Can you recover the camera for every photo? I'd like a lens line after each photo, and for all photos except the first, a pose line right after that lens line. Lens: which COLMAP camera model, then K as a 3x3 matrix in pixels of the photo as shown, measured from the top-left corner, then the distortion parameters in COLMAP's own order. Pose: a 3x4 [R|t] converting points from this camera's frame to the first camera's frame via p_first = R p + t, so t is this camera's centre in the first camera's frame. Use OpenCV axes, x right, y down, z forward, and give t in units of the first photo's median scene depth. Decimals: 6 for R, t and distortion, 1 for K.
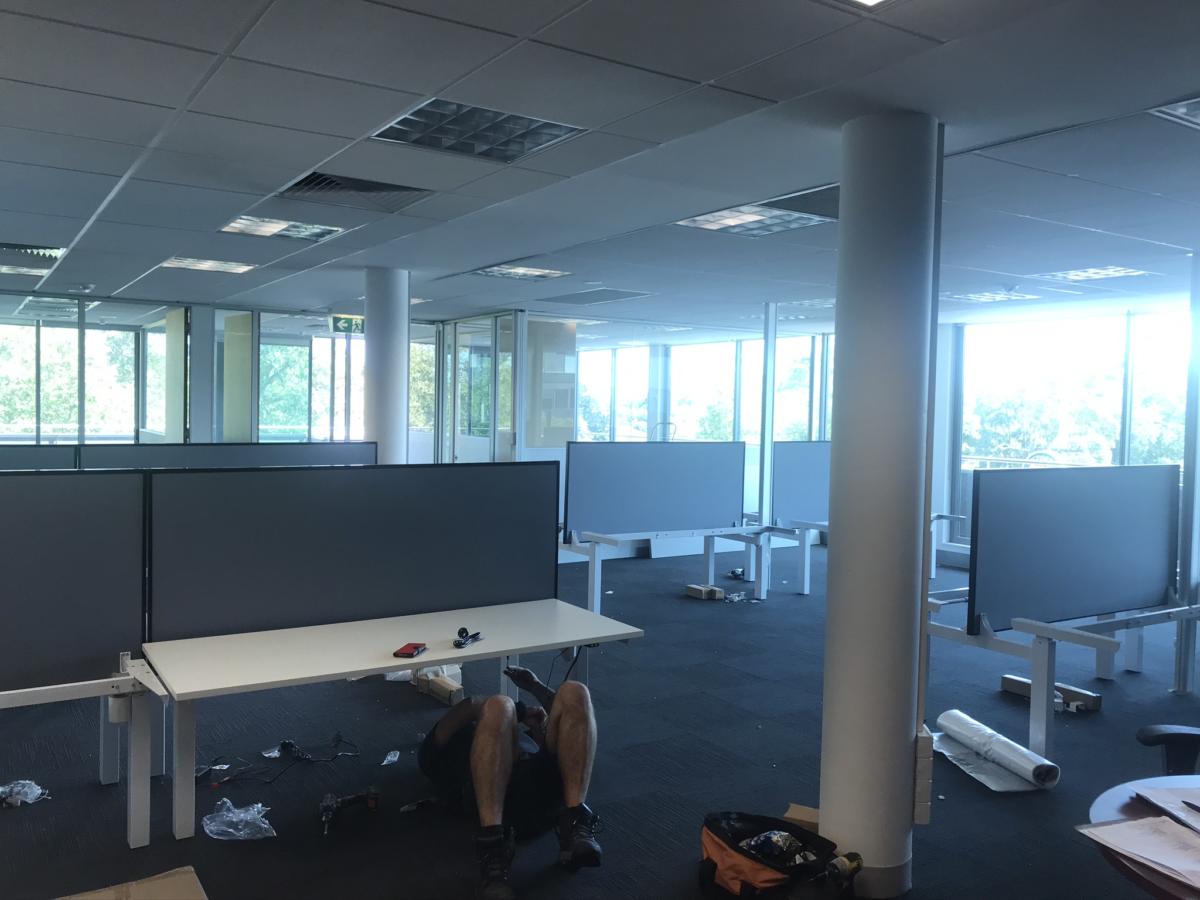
lens RADIAL K [[985.8, 0, 602.5], [0, 985.8, 443.5], [0, 0, 1]] dist [0.019146, 0.000737]
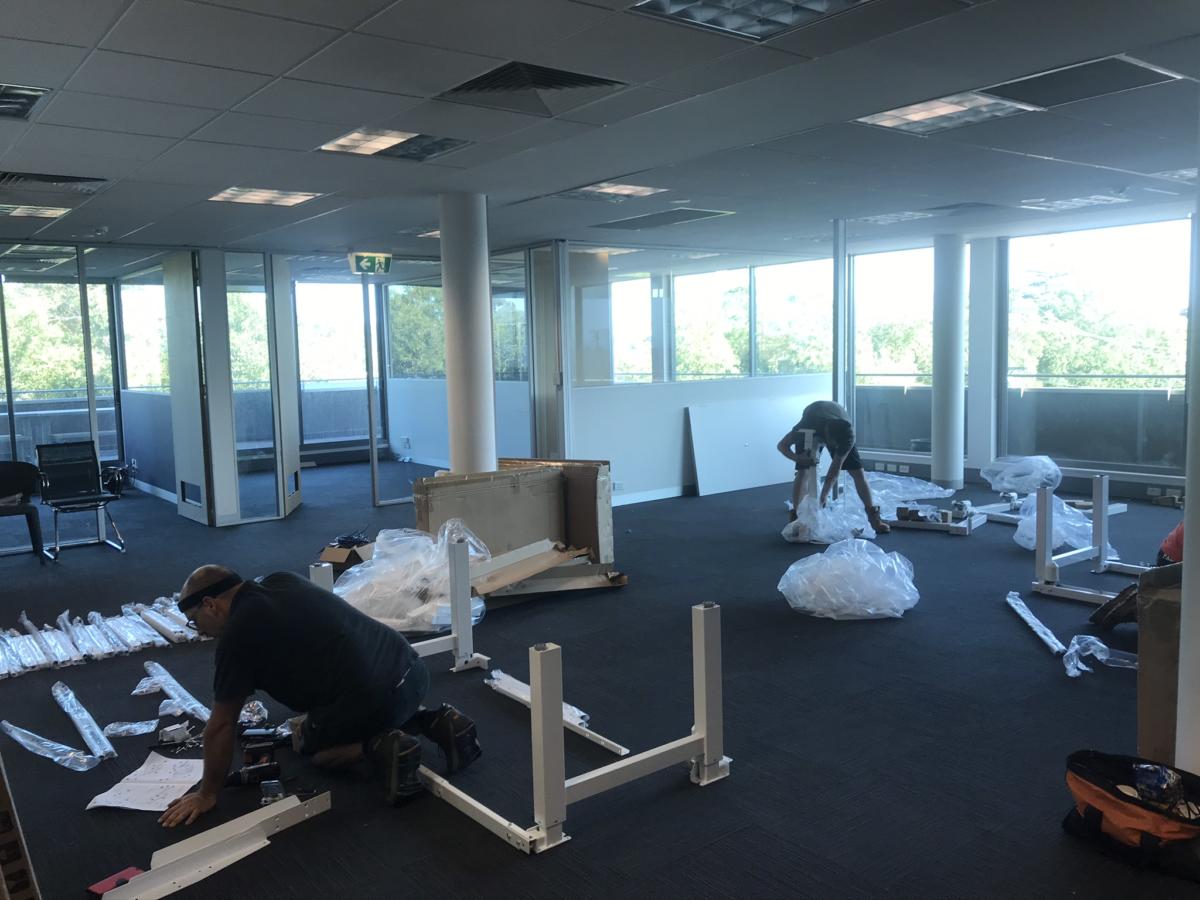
lens RADIAL K [[985.8, 0, 599.2], [0, 985.8, 452.4], [0, 0, 1]] dist [0.019146, 0.000737]
pose [[0.994780, -0.057993, 0.083963, -0.137631], [0.052276, 0.996263, 0.068757, 0.003236], [-0.087636, -0.064009, 0.994094, 0.053243]]
